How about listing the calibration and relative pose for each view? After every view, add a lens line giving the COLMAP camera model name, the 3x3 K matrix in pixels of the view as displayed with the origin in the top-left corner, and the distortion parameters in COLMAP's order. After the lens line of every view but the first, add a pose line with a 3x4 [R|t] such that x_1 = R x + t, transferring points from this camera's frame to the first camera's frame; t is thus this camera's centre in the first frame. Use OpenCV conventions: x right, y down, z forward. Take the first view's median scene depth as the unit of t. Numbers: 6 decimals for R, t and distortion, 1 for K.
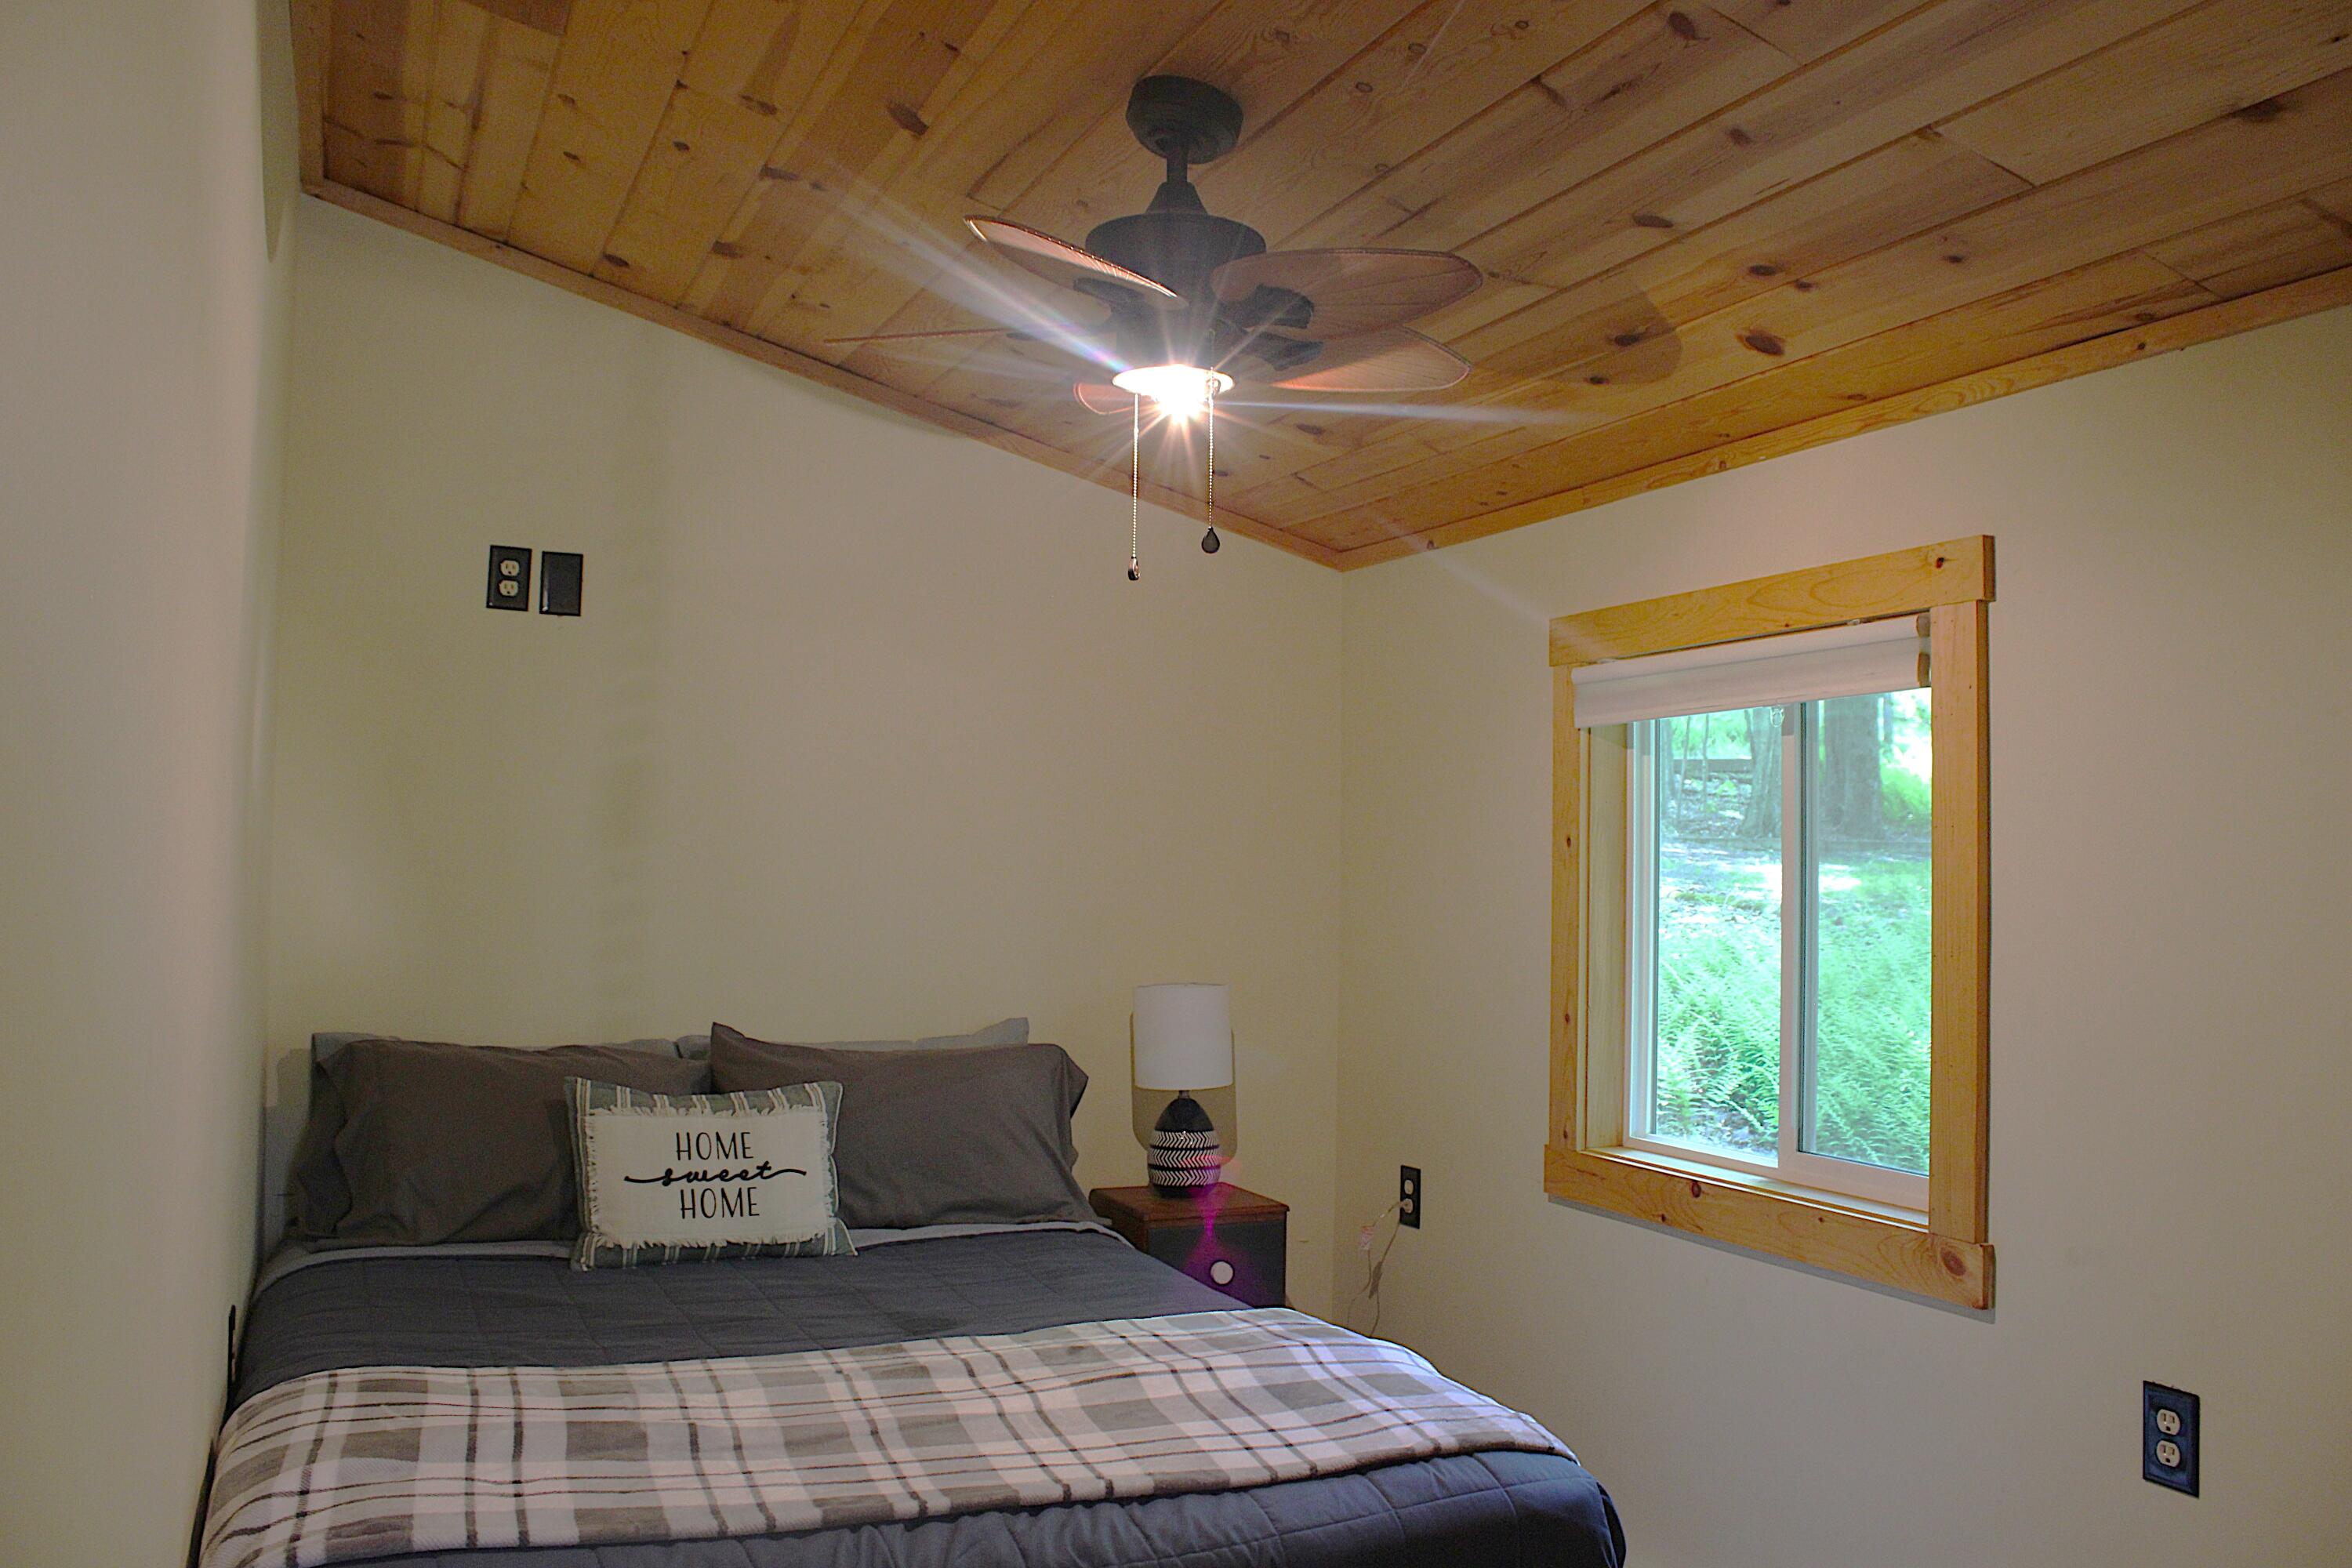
lens RADIAL K [[1973.1, 0, 1184.4], [0, 1973.1, 792.4], [0, 0, 1]] dist [-0.069750, 0.011979]
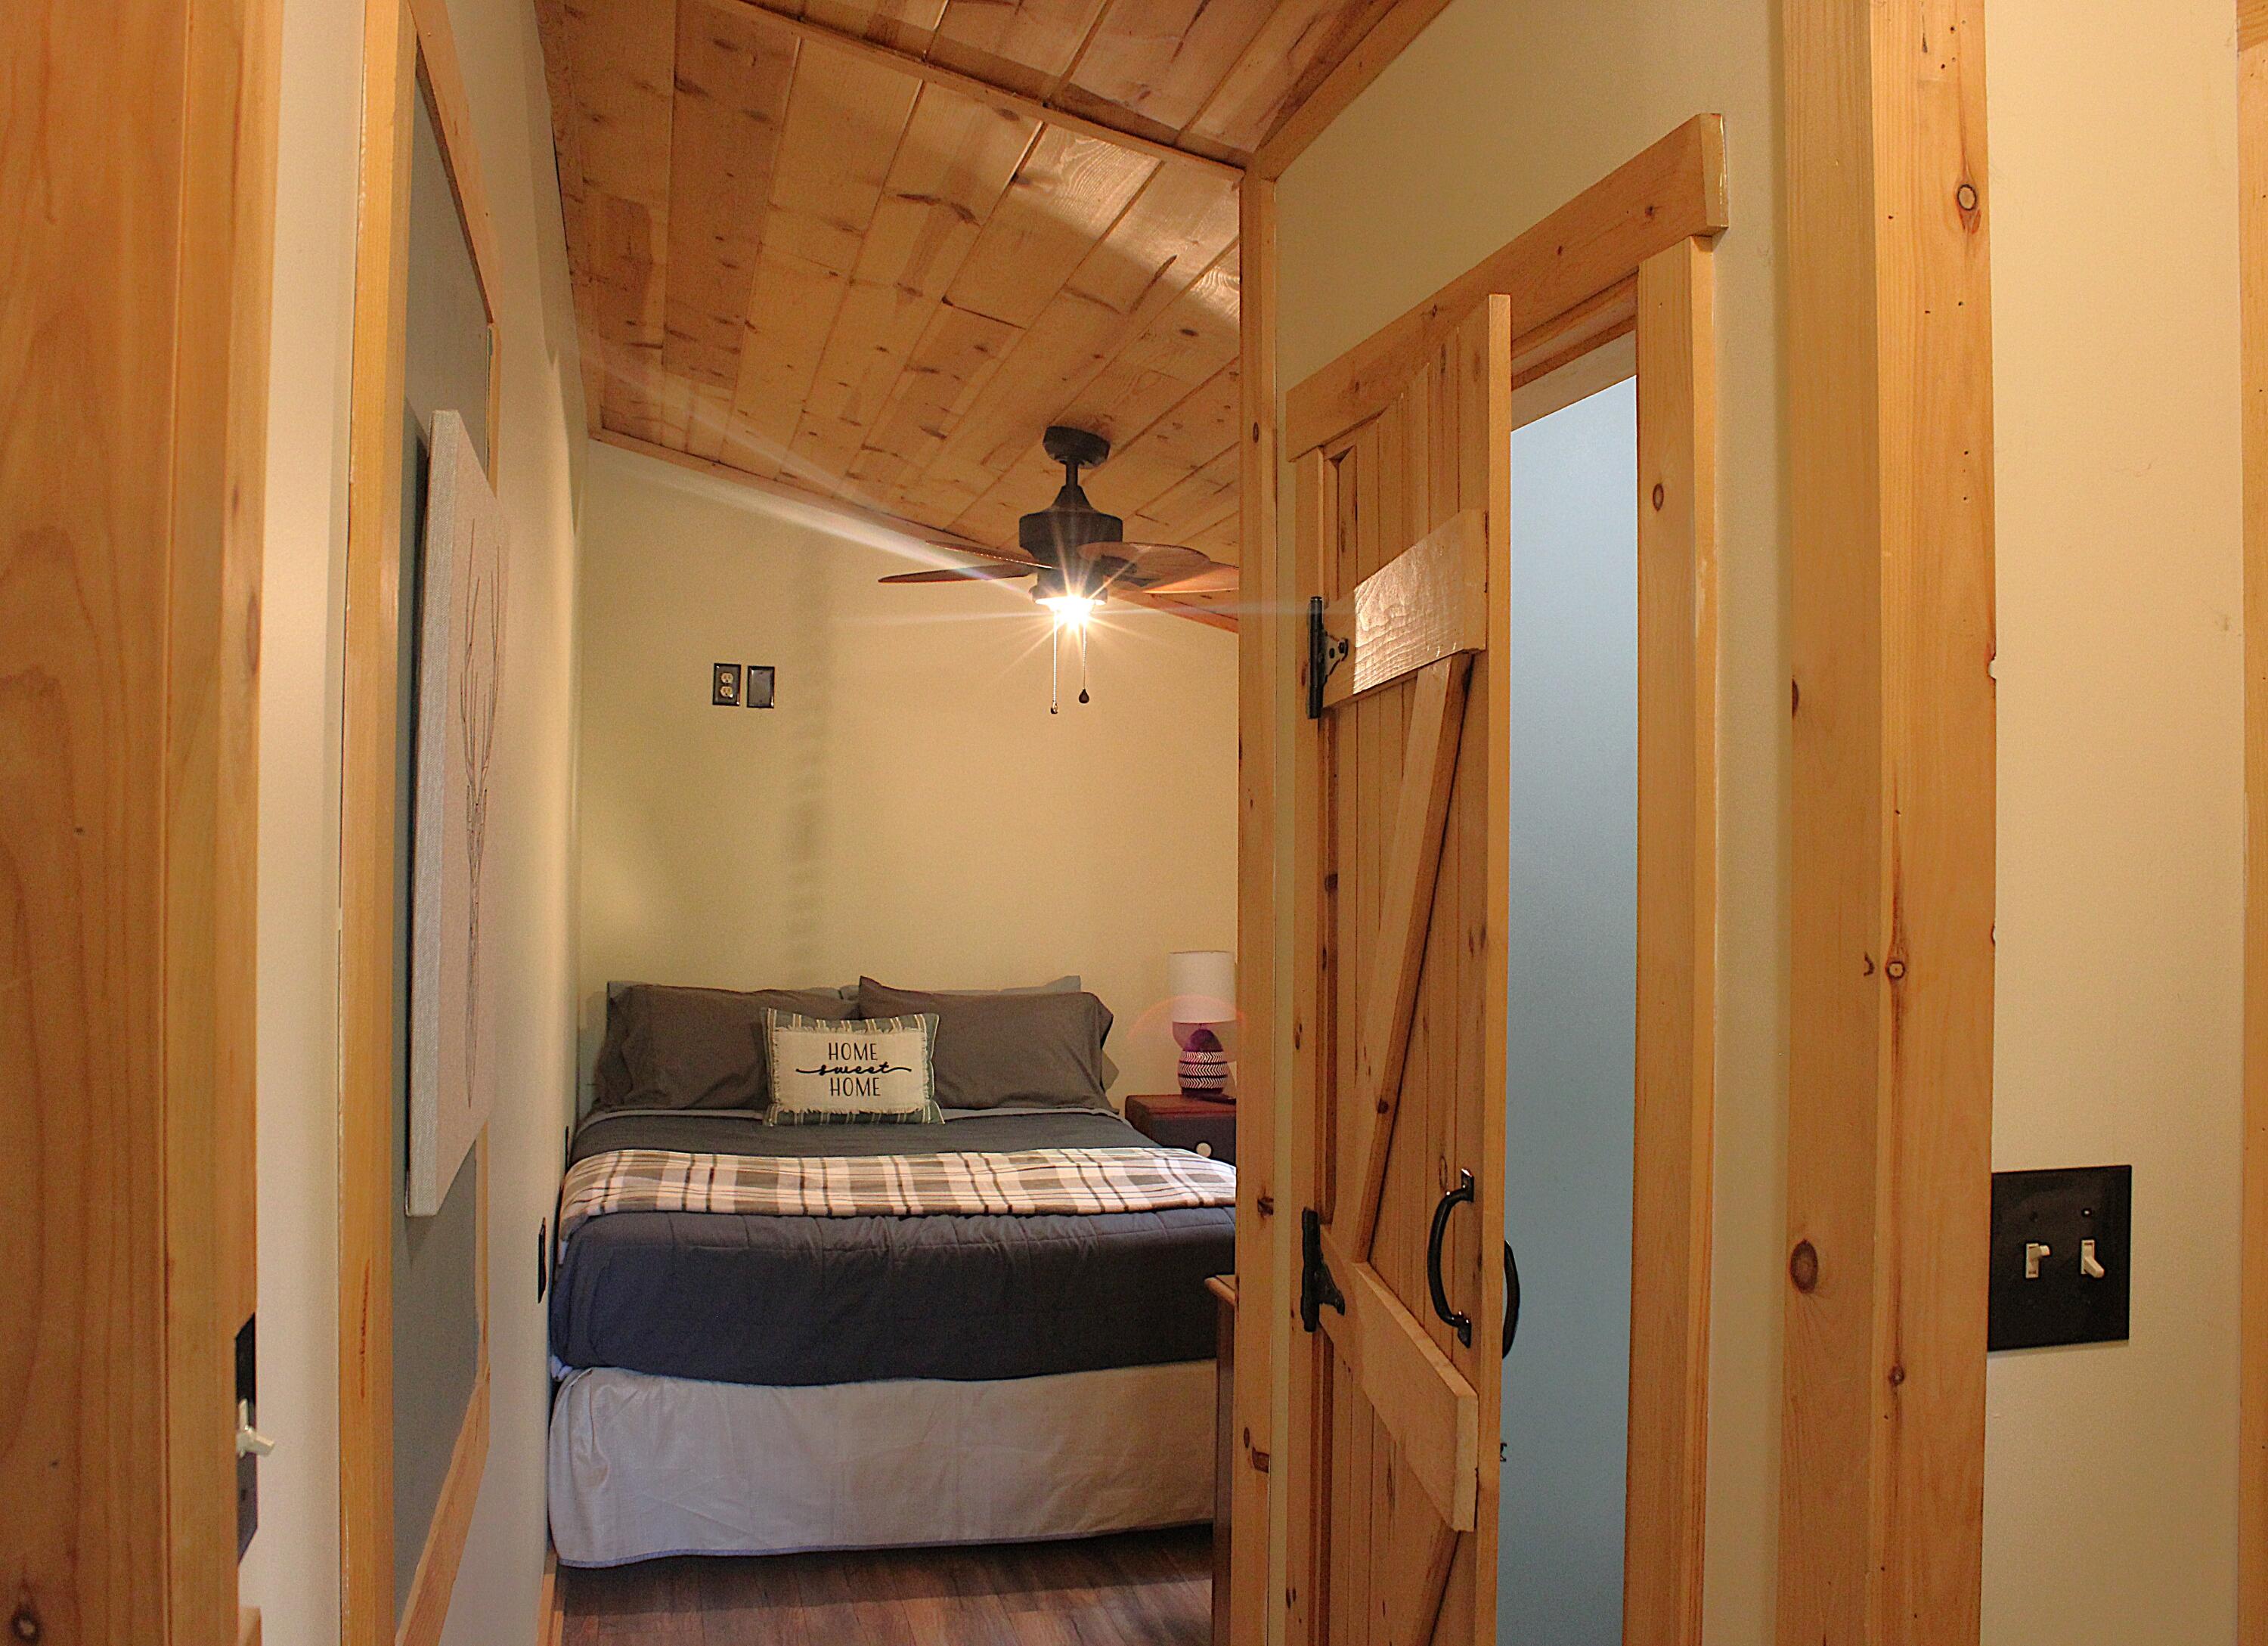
lens RADIAL K [[2196.6, 0, 1130.7], [0, 2196.6, 819.4], [0, 0, 1]] dist [0.017978, 0.000000]
pose [[0.983189, -0.007186, -0.182450, 0.312127], [0.012151, 0.999585, 0.026108, -0.051421], [0.182187, -0.027886, 0.982868, -0.711242]]
